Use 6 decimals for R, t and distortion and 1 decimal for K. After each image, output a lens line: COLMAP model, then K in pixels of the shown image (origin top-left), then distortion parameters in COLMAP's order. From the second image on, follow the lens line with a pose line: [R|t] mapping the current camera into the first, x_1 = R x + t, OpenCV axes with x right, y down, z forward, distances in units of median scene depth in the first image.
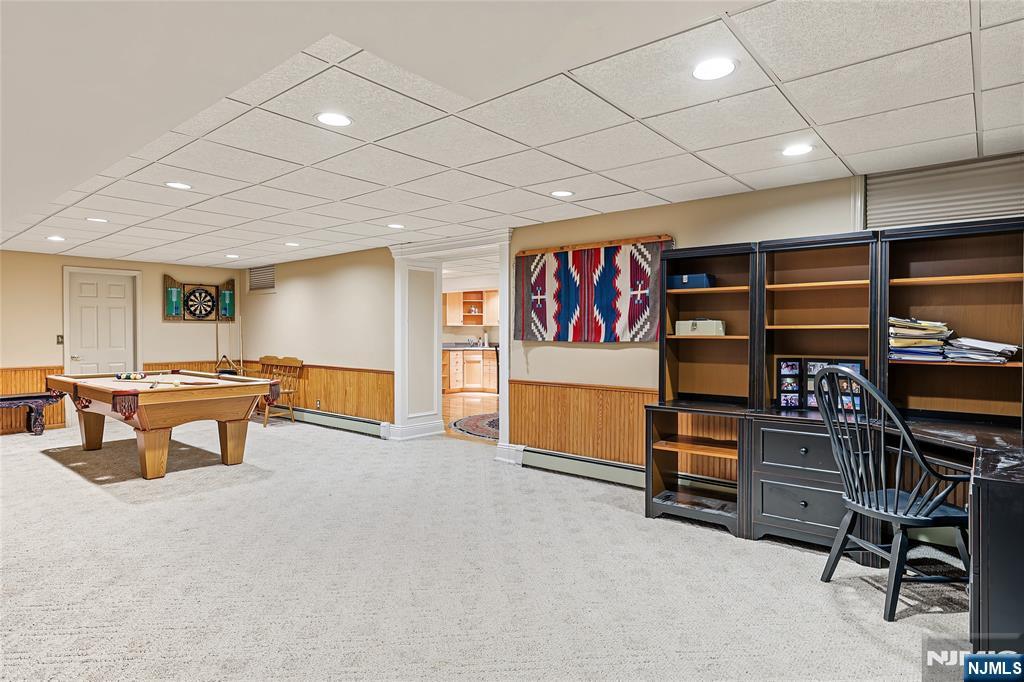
lens RADIAL K [[568.4, 0, 510.8], [0, 568.4, 340.7], [0, 0, 1]] dist [0.001384, -0.000594]
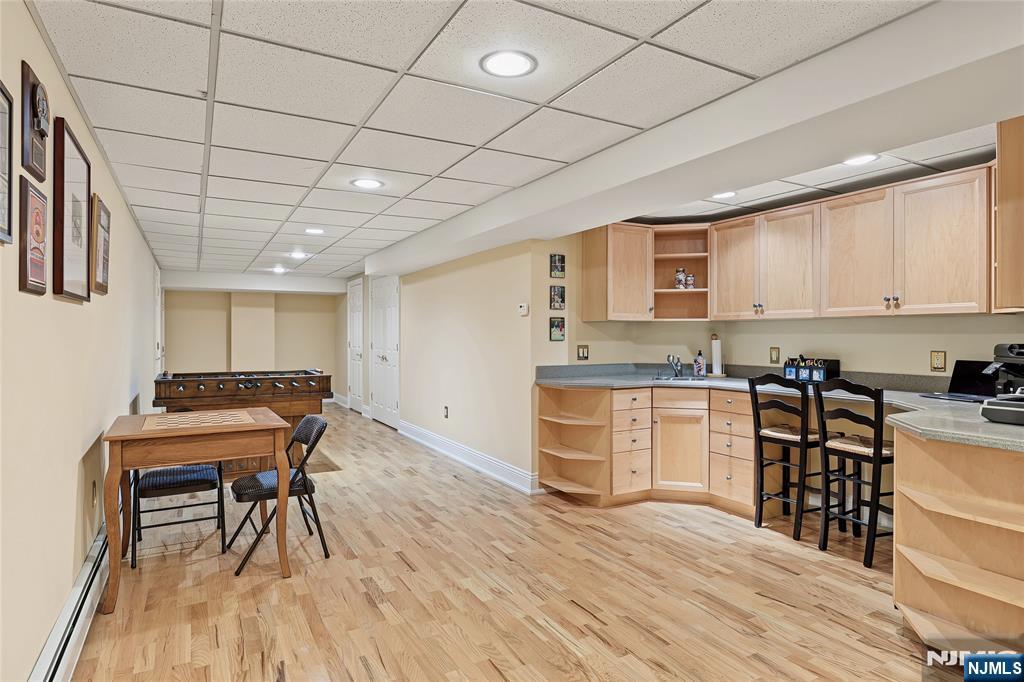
lens RADIAL K [[568.4, 0, 511.8], [0, 568.4, 340.3], [0, 0, 1]] dist [0.001384, -0.000594]
pose [[0.933736, 0.001439, -0.357958, -0.035709], [-0.004749, 0.999954, -0.008367, -0.009066], [0.357930, 0.009513, 0.933700, 0.605011]]
